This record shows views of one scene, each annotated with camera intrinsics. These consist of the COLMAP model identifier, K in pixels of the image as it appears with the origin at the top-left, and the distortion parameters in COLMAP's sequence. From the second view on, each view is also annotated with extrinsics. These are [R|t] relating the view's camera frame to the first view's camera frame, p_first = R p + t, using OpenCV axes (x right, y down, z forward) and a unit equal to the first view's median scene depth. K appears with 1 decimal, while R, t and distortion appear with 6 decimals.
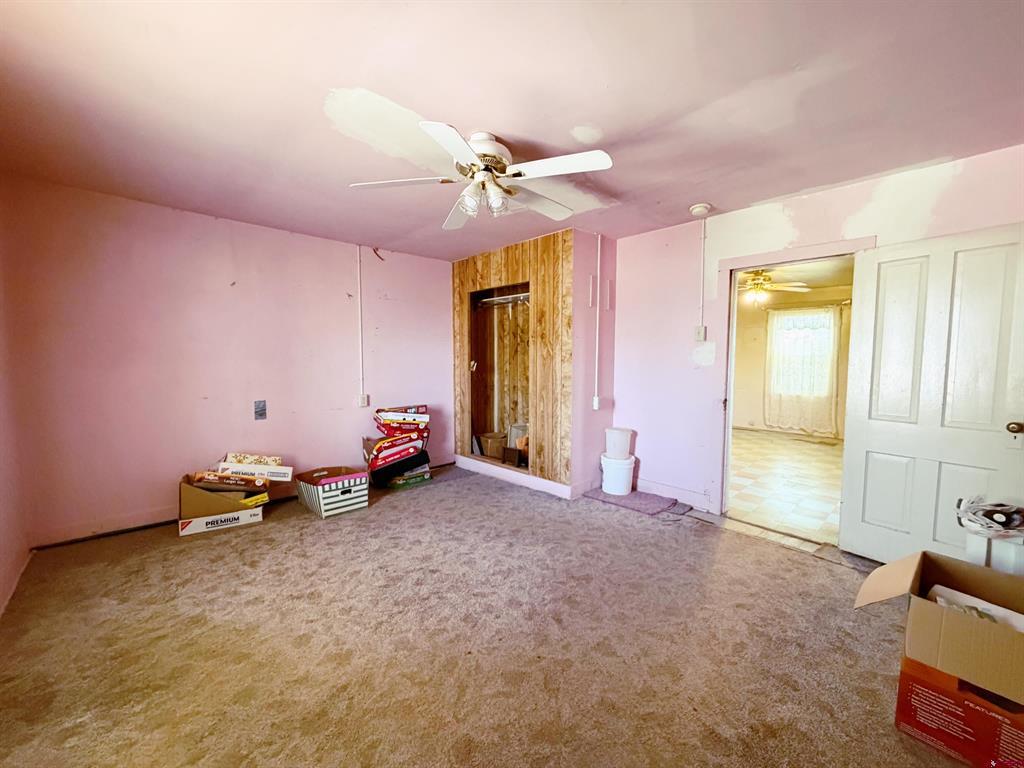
lens RADIAL K [[408.2, 0, 509.7], [0, 408.2, 384.2], [0, 0, 1]] dist [-0.000486, -0.000063]
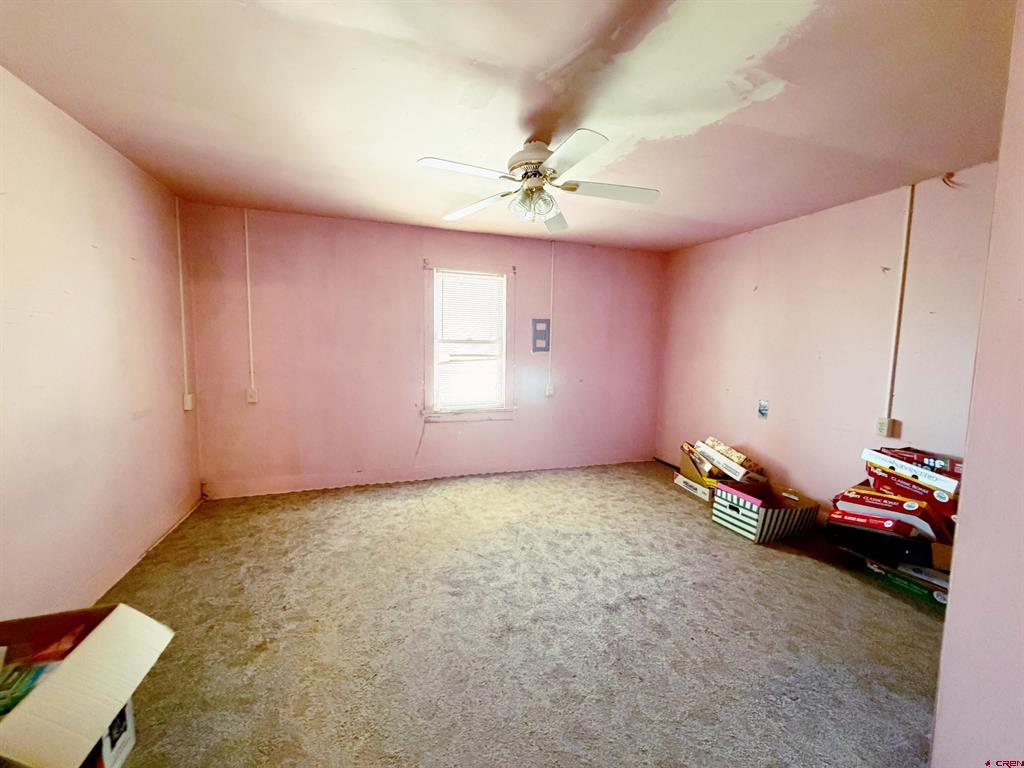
lens RADIAL K [[408.2, 0, 509.7], [0, 408.2, 384.2], [0, 0, 1]] dist [-0.000486, -0.000063]
pose [[-0.409457, 0.071452, -0.909527, 0.673281], [-0.082171, 0.989988, 0.114765, -0.076062], [0.908621, 0.121729, -0.399487, 1.002360]]
